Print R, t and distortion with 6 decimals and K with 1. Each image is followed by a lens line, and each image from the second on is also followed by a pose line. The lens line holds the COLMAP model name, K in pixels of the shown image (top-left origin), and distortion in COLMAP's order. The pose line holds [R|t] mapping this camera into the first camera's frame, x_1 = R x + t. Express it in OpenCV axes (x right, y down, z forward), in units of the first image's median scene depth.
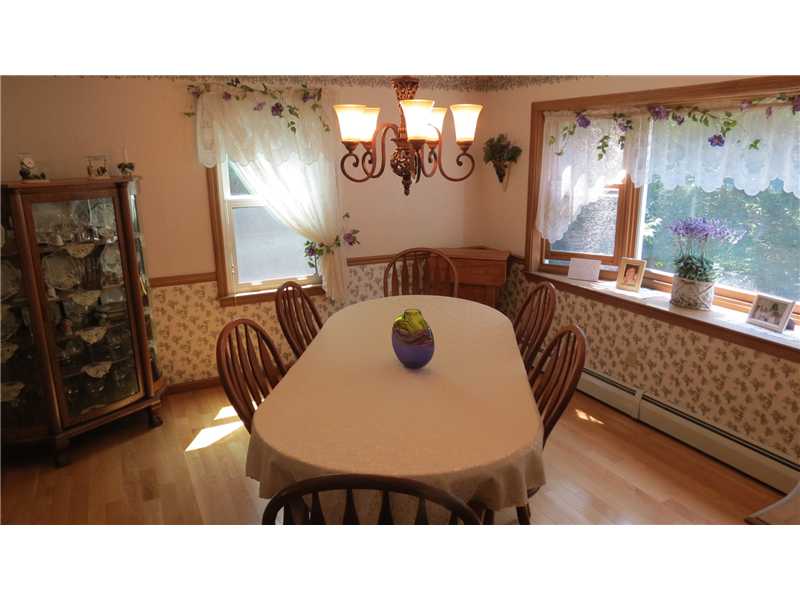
lens RADIAL K [[575.5, 0, 394.3], [0, 575.5, 299.0], [0, 0, 1]] dist [-0.010463, 0.002094]
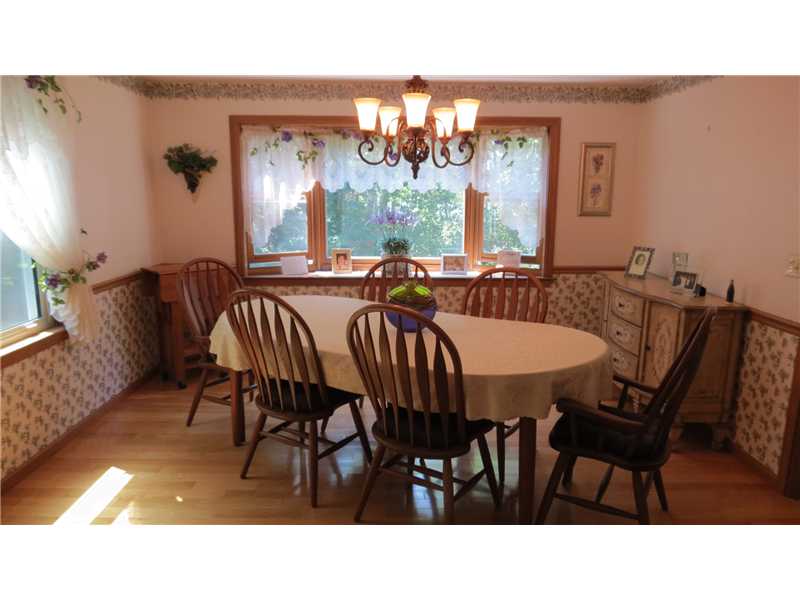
lens RADIAL K [[575.5, 0, 394.3], [0, 575.5, 299.0], [0, 0, 1]] dist [-0.010463, 0.002094]
pose [[0.440053, -0.157159, 0.884112, -0.638640], [0.219814, 0.973464, 0.063633, -0.016772], [-0.870652, 0.166339, 0.462922, 0.325467]]
